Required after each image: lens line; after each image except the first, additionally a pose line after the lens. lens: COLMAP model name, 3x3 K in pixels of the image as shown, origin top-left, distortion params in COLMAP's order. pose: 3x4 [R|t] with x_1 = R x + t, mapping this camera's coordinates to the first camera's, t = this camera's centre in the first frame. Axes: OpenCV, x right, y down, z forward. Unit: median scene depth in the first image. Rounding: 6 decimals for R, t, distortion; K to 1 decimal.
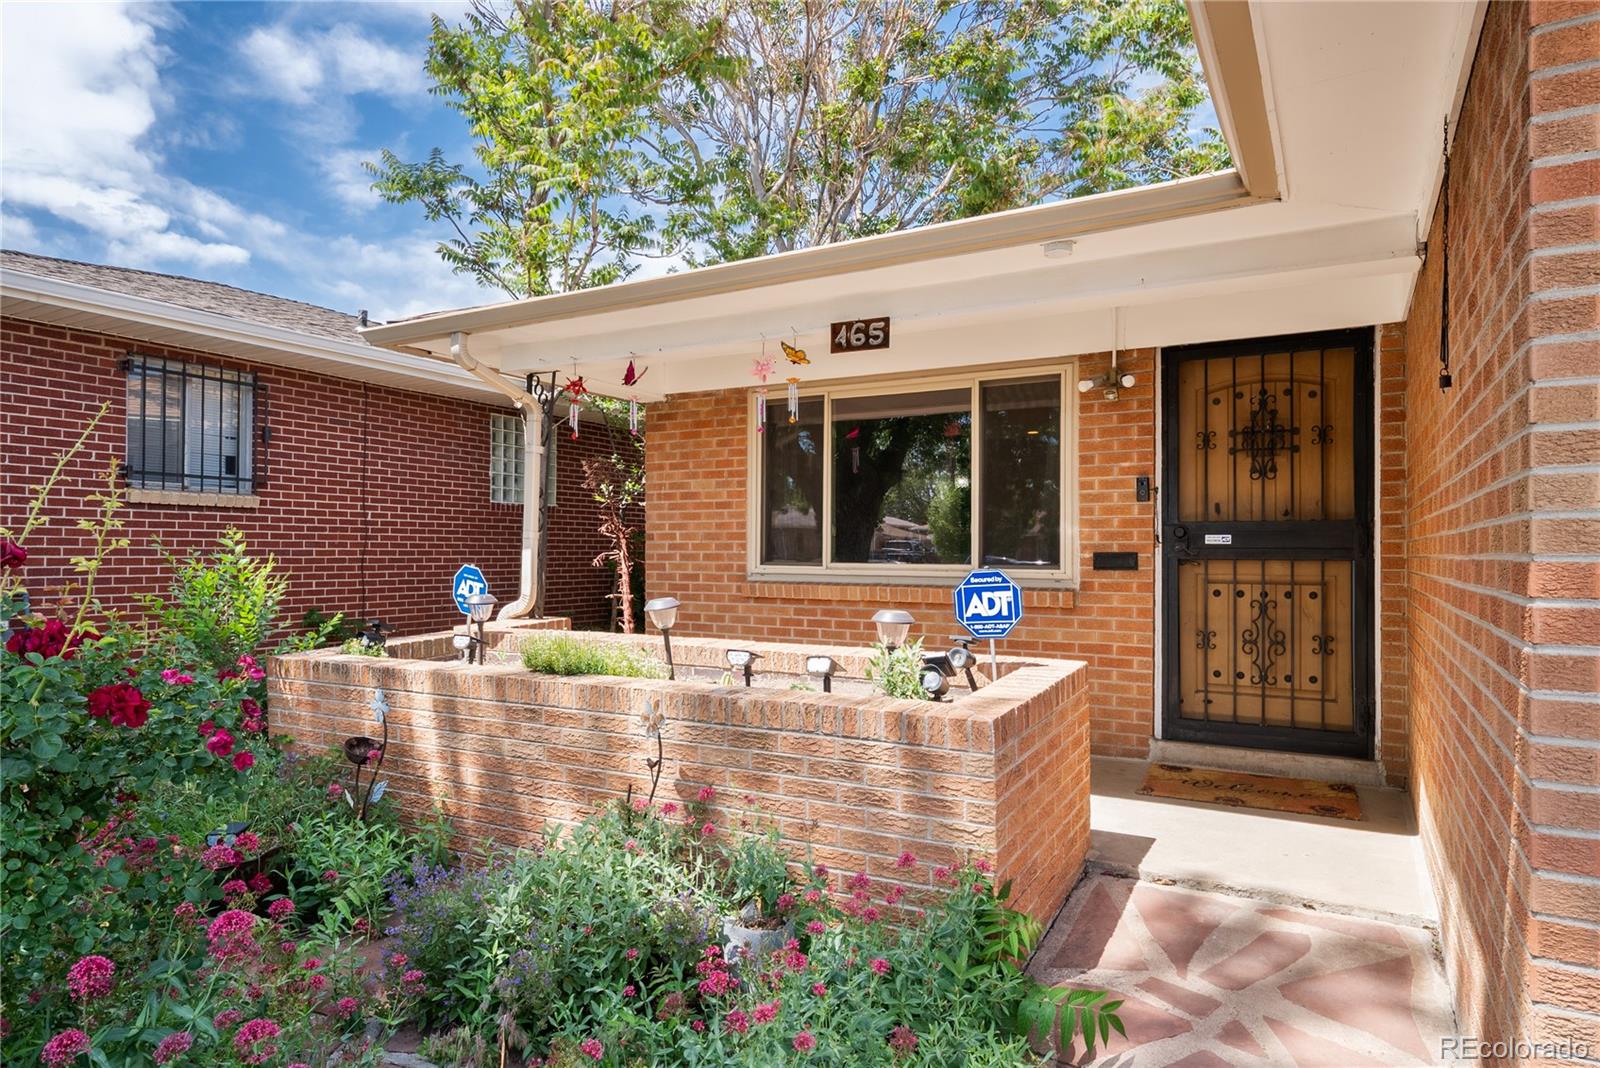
lens RADIAL K [[923.9, 0, 800.9], [0, 923.9, 541.1], [0, 0, 1]] dist [0.004718, 0.000288]
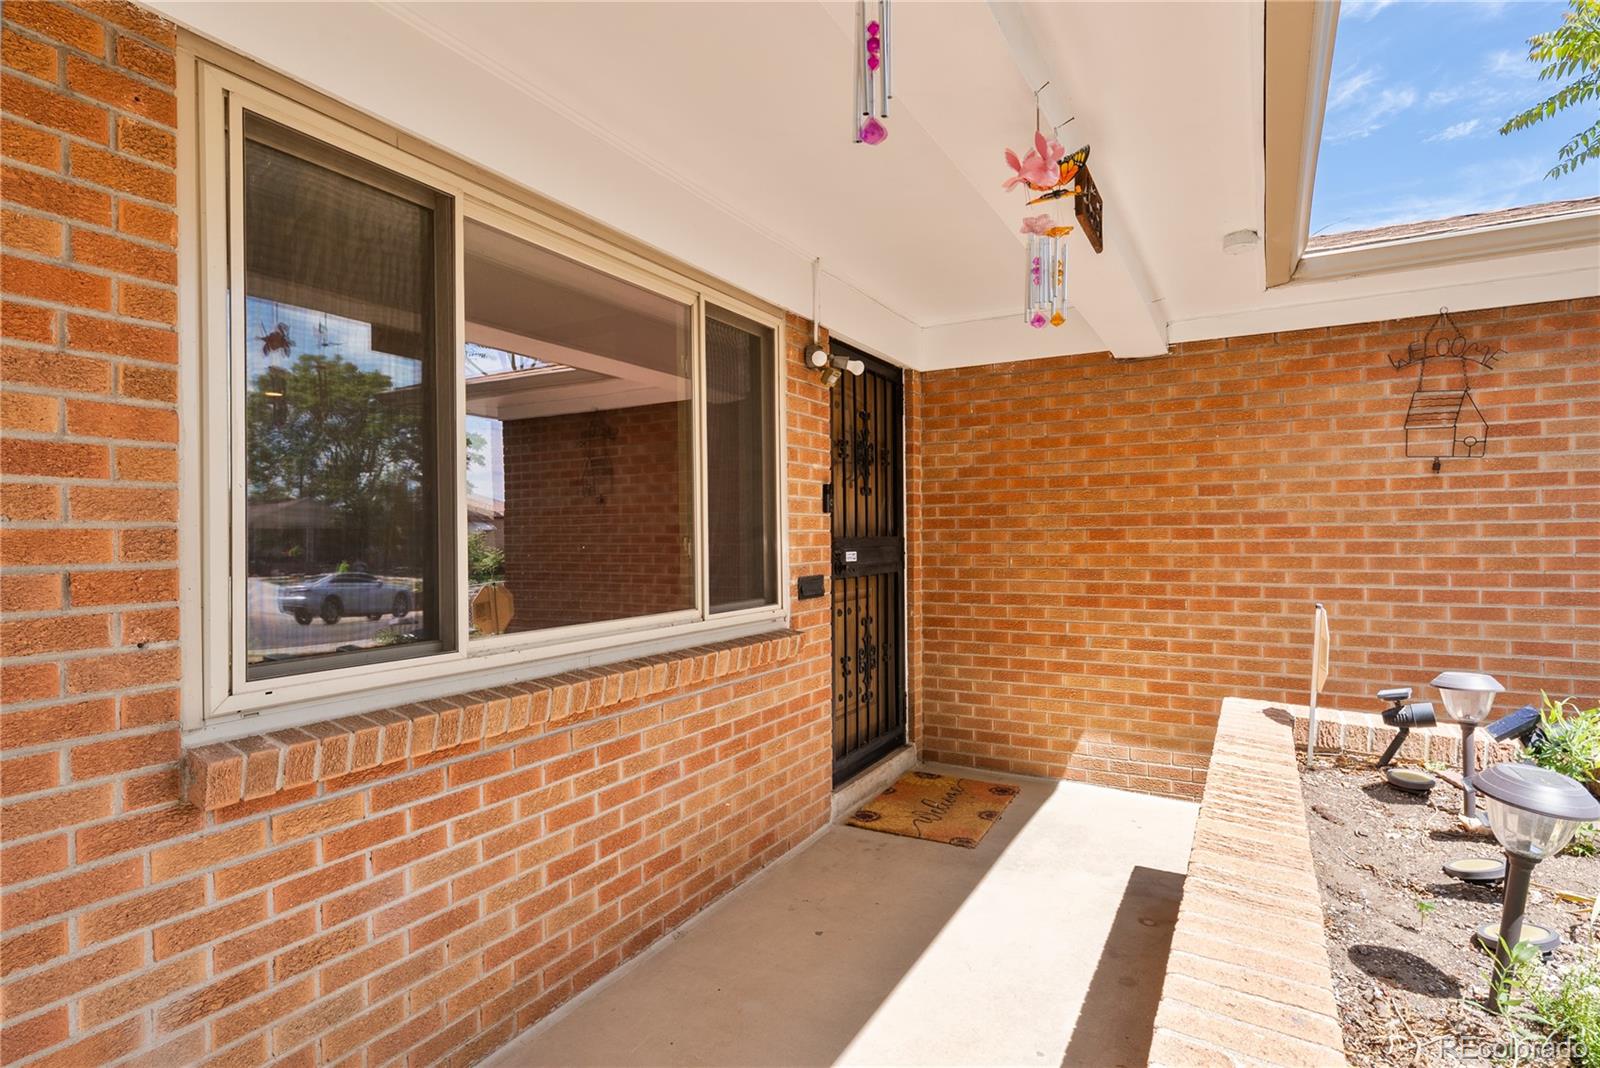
lens RADIAL K [[856.3, 0, 807.5], [0, 856.3, 537.4], [0, 0, 1]] dist [-0.001197, 0.000218]
pose [[-0.047105, -0.004454, 0.998880, -0.389570], [0.003099, 0.999985, 0.004605, -0.024100], [-0.998885, 0.003313, -0.047090, 1.029278]]
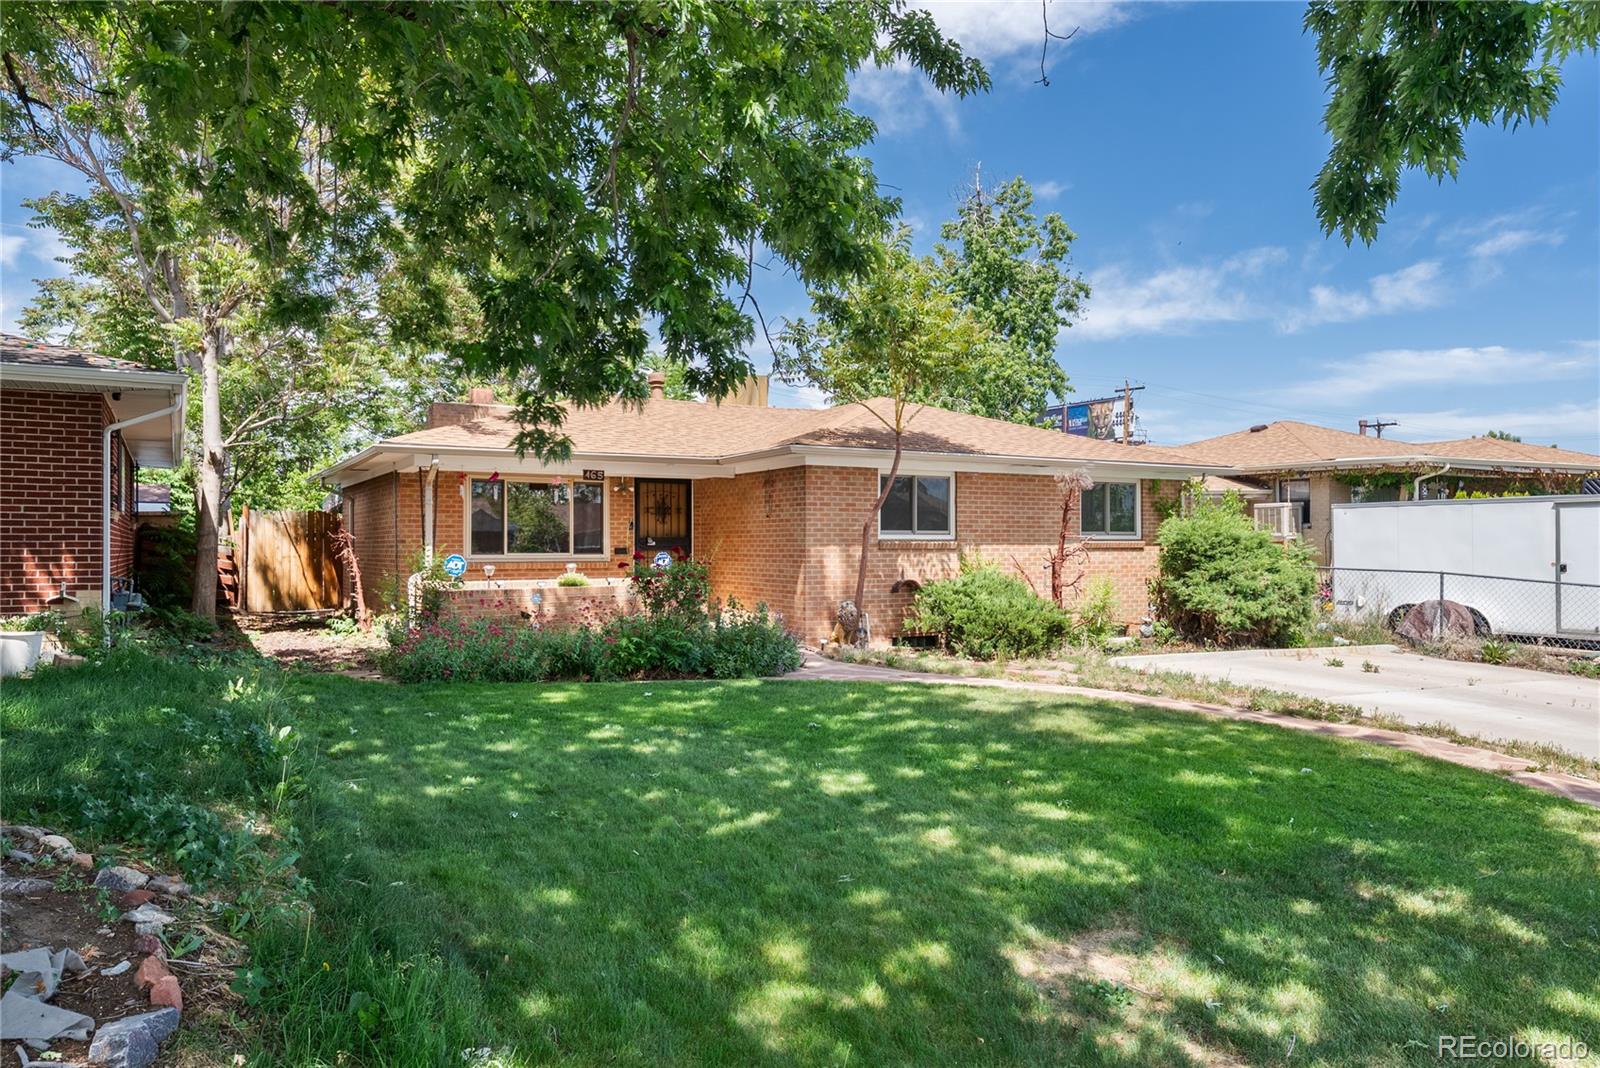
lens RADIAL K [[1085.6, 0, 794.5], [0, 1085.6, 533.4], [0, 0, 1]] dist [-0.005093, 0.001413]
pose [[0.509317, 0.005302, 0.860563, -2.238706], [-0.003237, 0.999986, -0.004245, -0.018750], [-0.860573, -0.000624, 0.509326, -1.144393]]
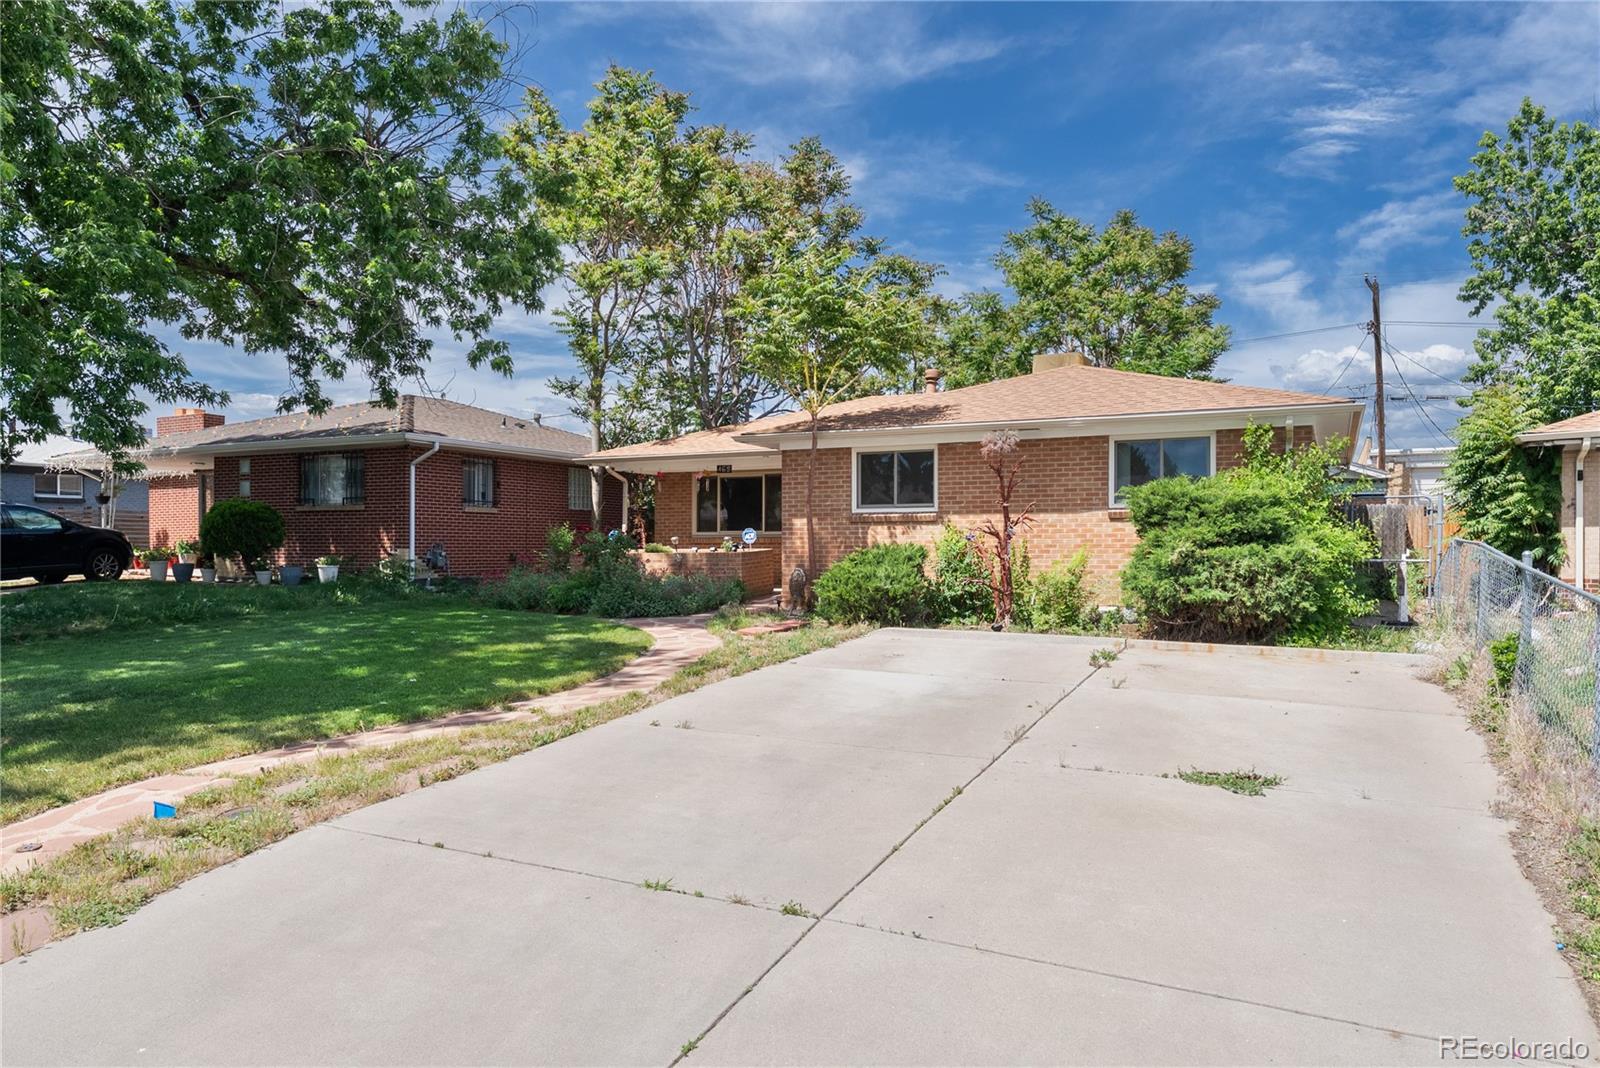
lens RADIAL K [[1085.6, 0, 794.1], [0, 1085.6, 540.7], [0, 0, 1]] dist [-0.005093, 0.001413]
pose [[0.998156, -0.005712, 0.060438, 0.070527], [0.005642, 0.999983, 0.001334, 0.060539], [-0.060444, -0.000990, 0.998171, -3.018198]]
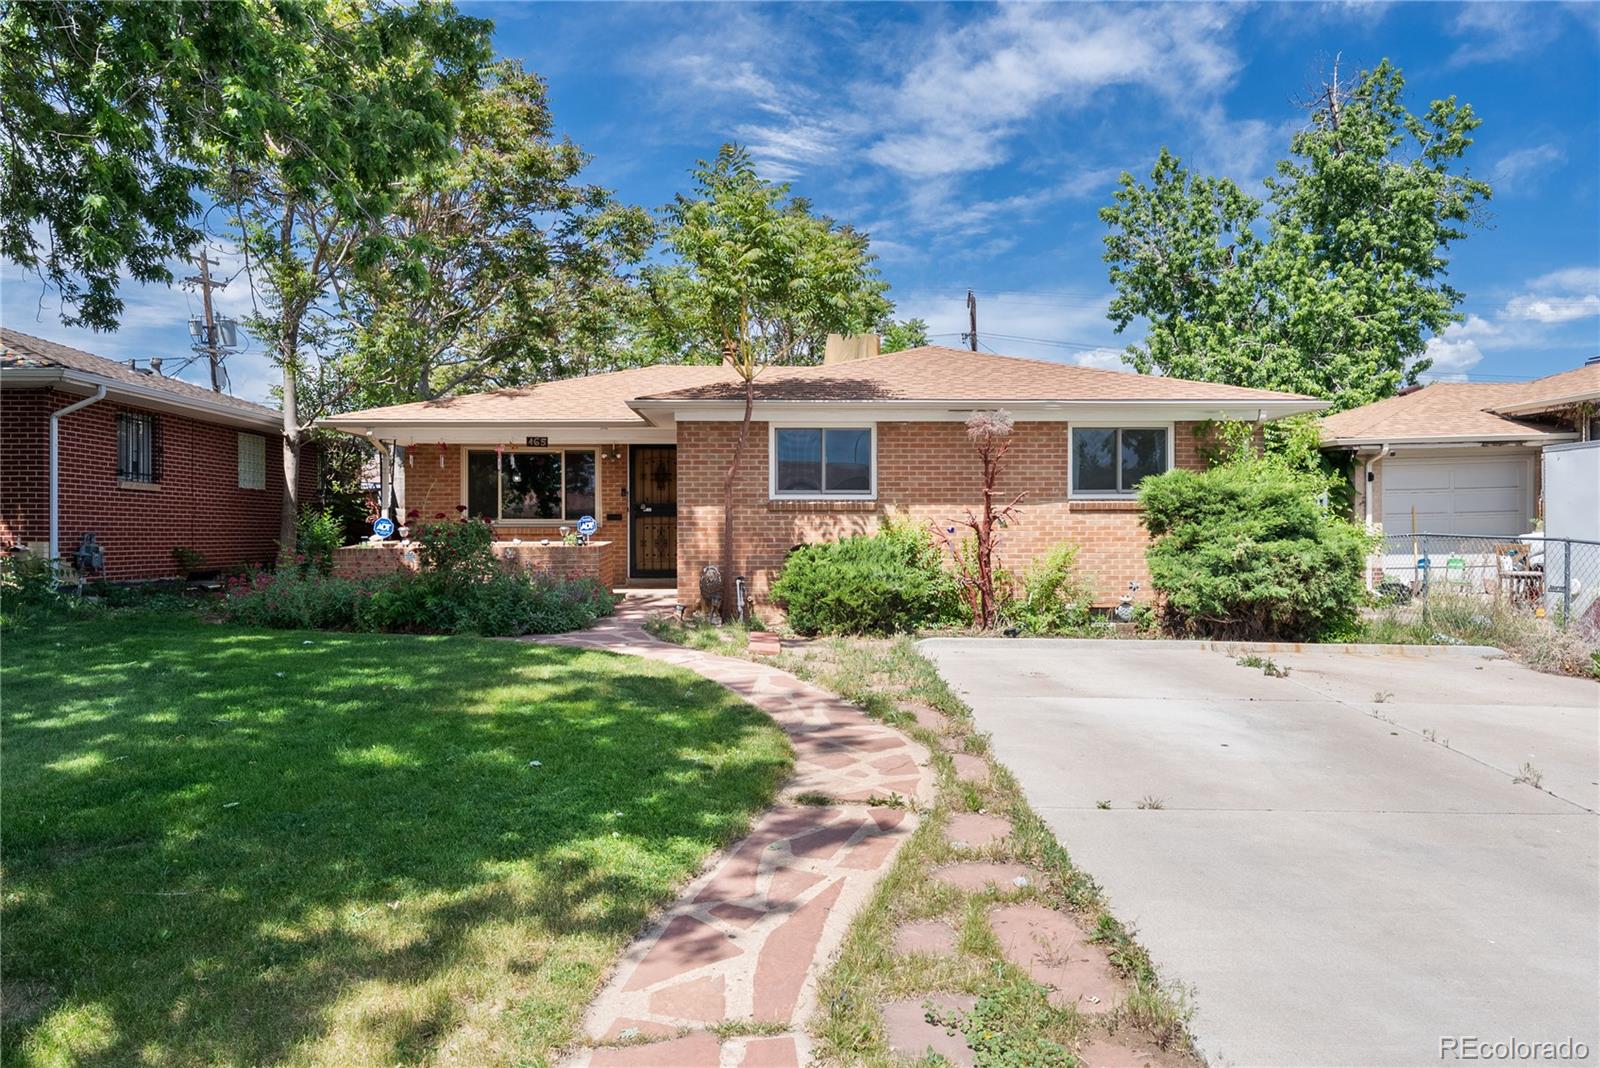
lens RADIAL K [[1085.6, 0, 800.1], [0, 1085.6, 533.1], [0, 0, 1]] dist [-0.005093, 0.001413]
pose [[0.860986, -0.004420, 0.508609, -0.873486], [0.000566, 0.999970, 0.007731, 0.045655], [-0.508628, -0.006368, 0.860963, -2.186317]]
